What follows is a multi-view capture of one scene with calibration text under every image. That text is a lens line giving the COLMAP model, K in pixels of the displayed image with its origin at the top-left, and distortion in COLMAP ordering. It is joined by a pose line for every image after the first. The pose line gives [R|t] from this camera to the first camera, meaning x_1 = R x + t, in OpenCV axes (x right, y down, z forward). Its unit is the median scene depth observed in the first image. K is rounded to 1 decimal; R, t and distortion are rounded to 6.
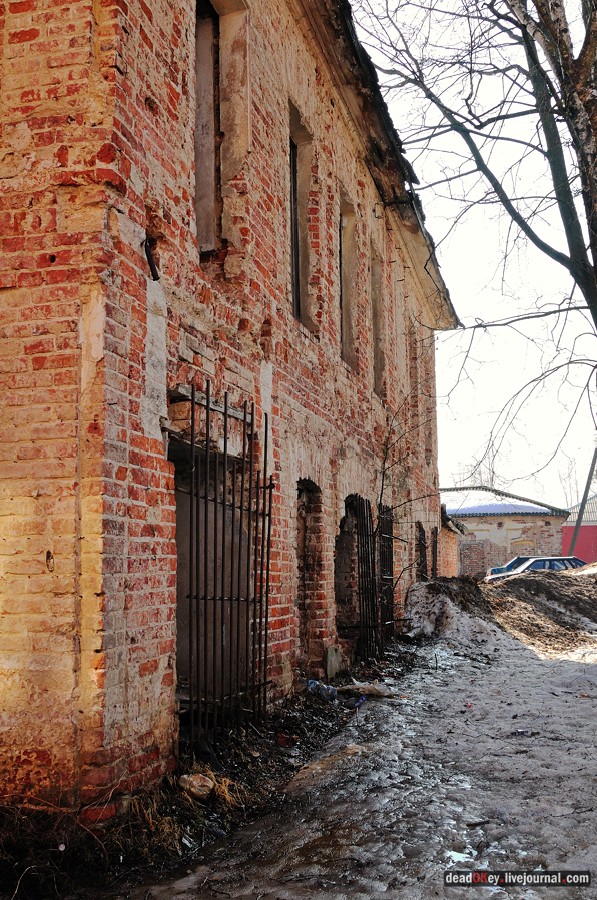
lens RADIAL K [[924.0, 0, 260.4], [0, 924.0, 452.2], [0, 0, 1]] dist [-0.223105, 0.396453]
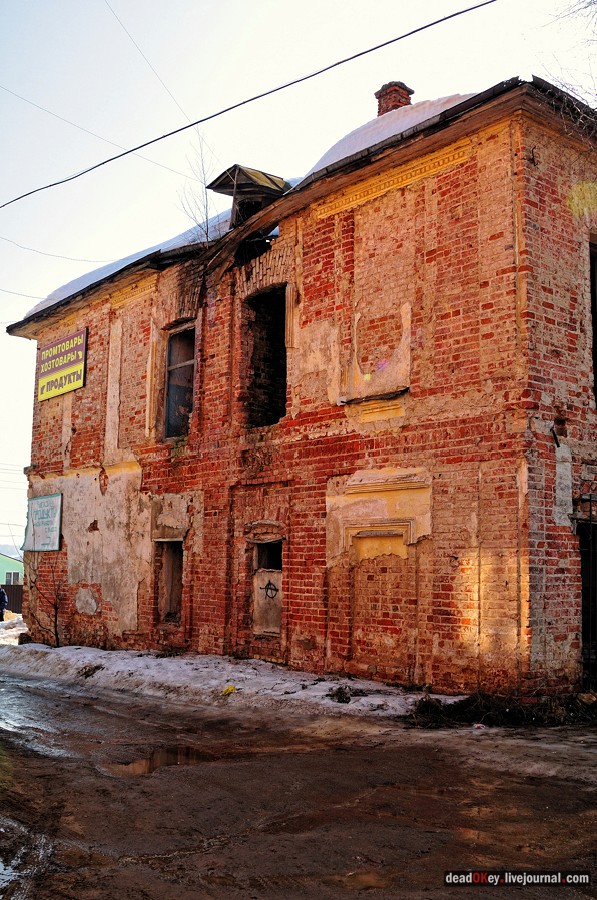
lens RADIAL K [[924.0, 0, 260.4], [0, 924.0, 452.2], [0, 0, 1]] dist [-0.223105, 0.396453]
pose [[0.781229, -0.051303, -0.622133, 0.655587], [0.047405, 0.998615, -0.022821, -0.173666], [0.622442, -0.011664, 0.782579, -1.045295]]
